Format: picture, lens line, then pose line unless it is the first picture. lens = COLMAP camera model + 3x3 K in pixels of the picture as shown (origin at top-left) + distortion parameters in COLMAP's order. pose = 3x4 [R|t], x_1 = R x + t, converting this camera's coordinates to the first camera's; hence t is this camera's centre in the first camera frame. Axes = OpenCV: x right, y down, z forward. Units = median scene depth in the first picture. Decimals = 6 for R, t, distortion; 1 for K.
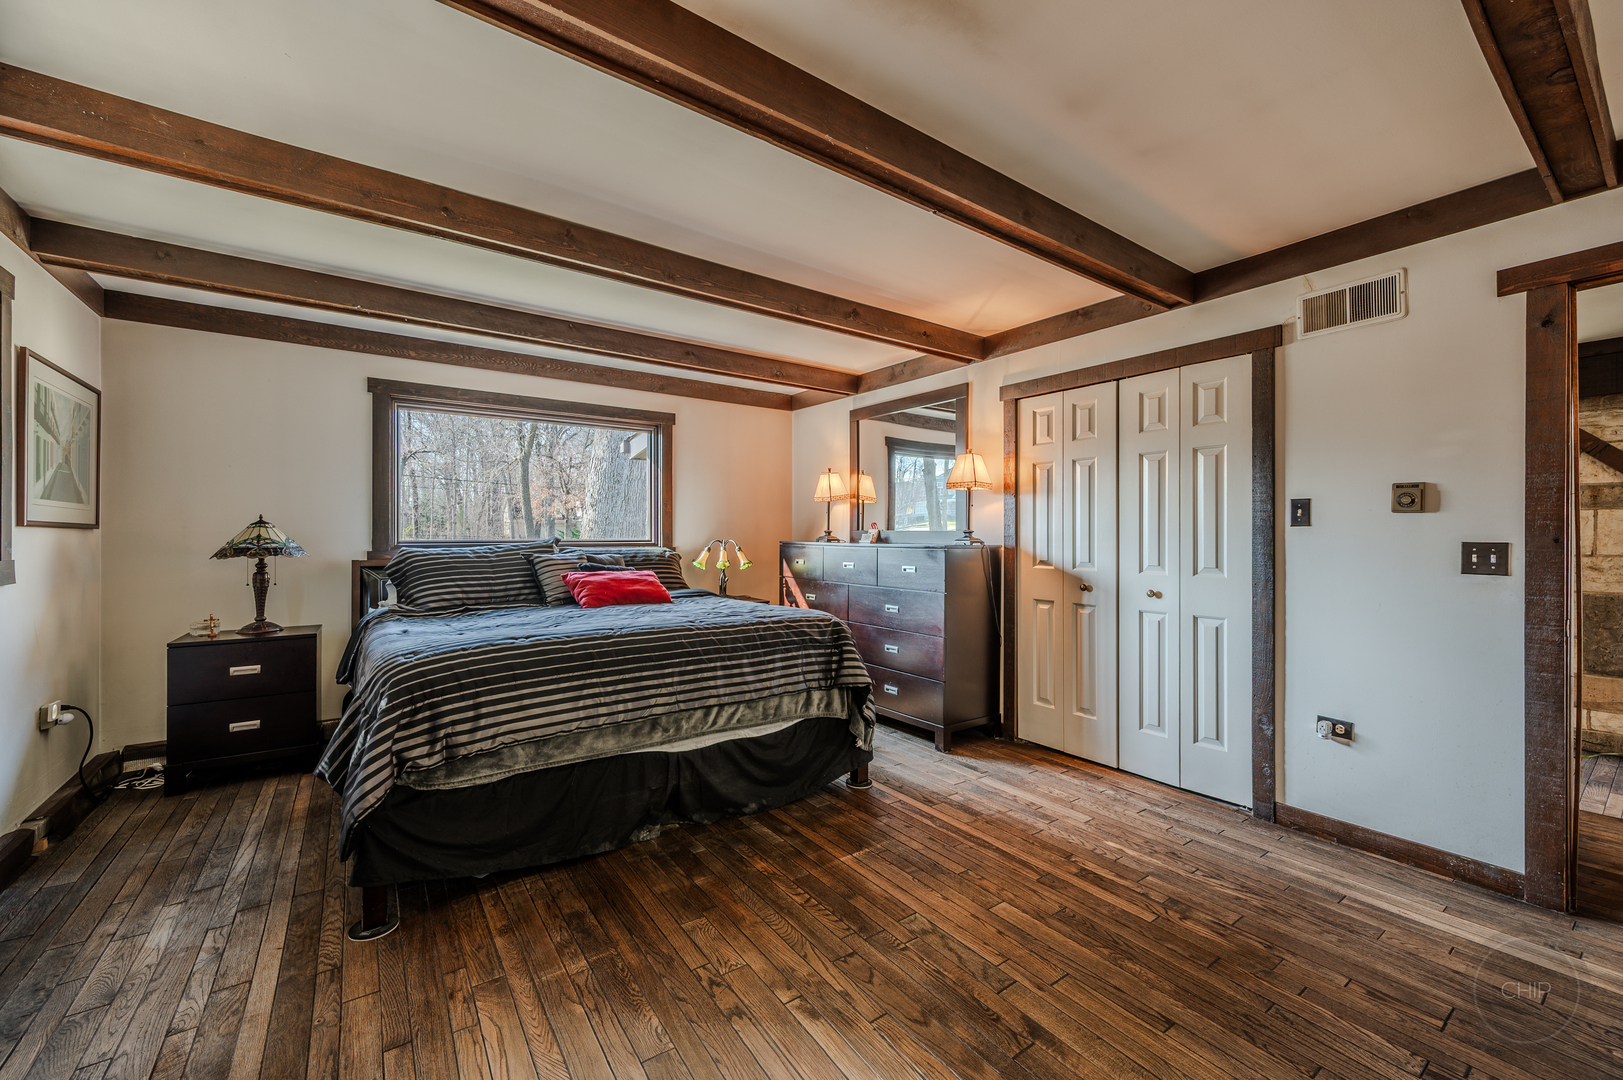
lens RADIAL K [[640.8, 0, 812.4], [0, 640.8, 537.3], [0, 0, 1]] dist [0.002728, 0.000004]
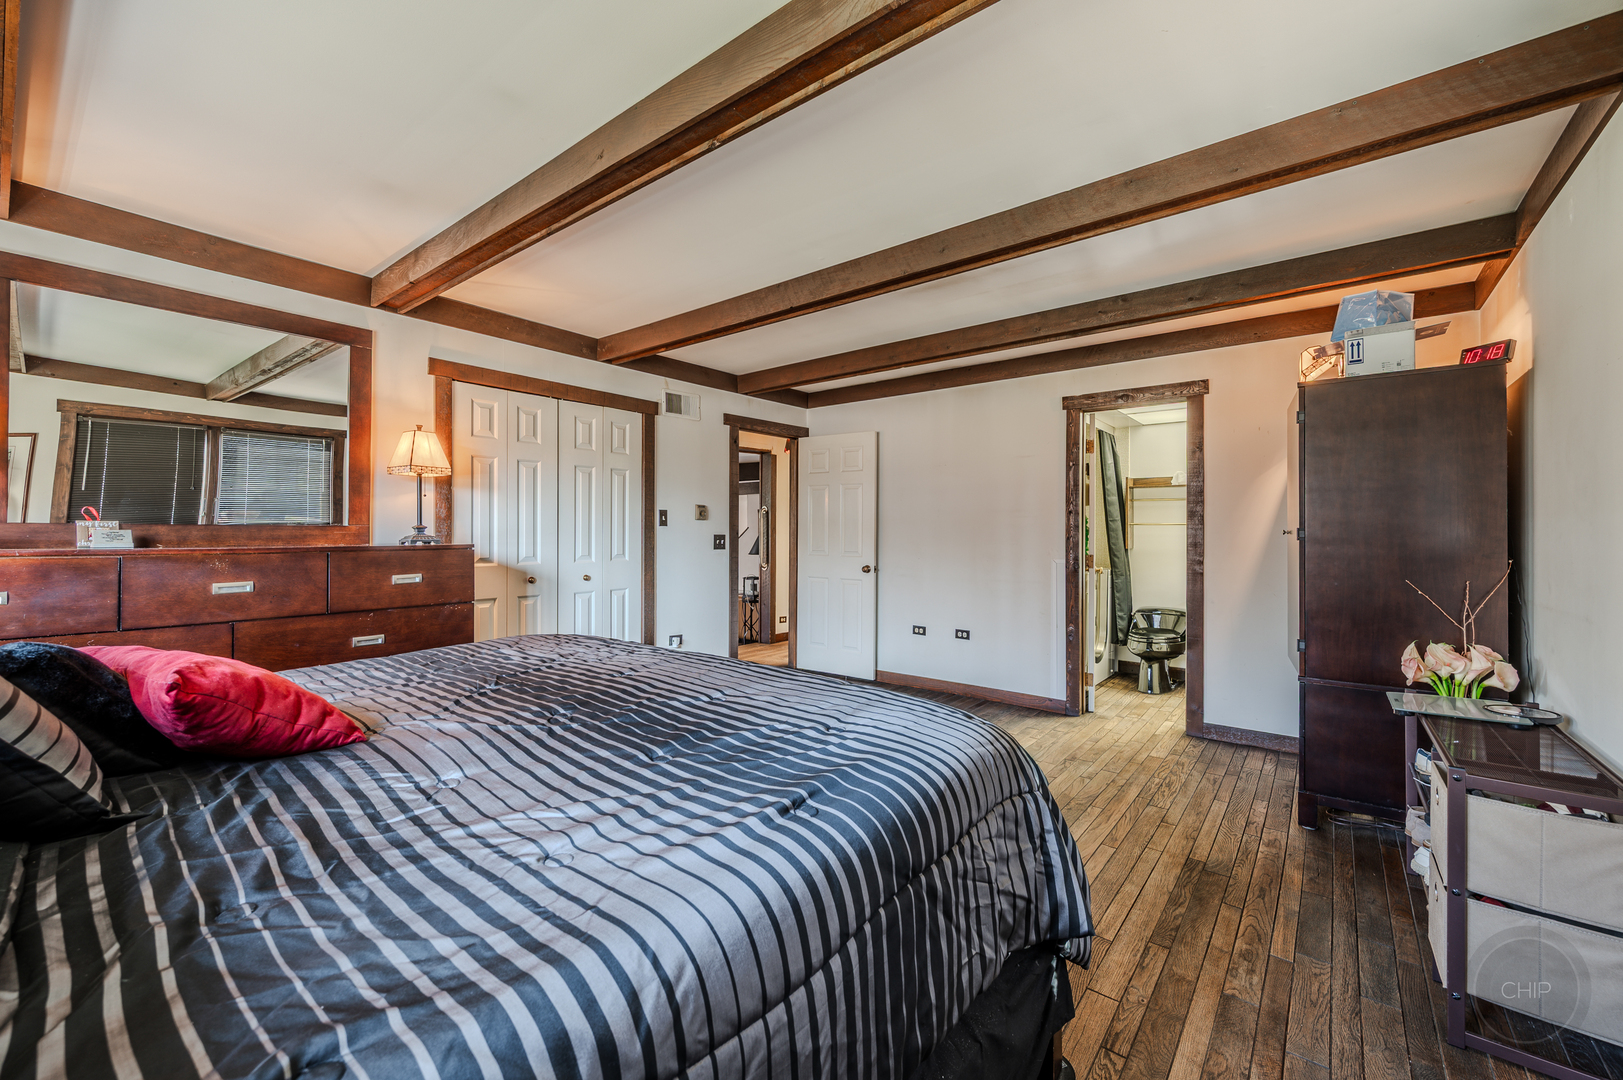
lens RADIAL K [[640.8, 0, 812.4], [0, 640.8, 537.3], [0, 0, 1]] dist [0.002728, 0.000004]
pose [[-0.263902, -0.018282, 0.964376, -0.820932], [-0.004021, 0.999833, 0.017853, -0.016475], [-0.964541, 0.000834, -0.263931, 0.908649]]
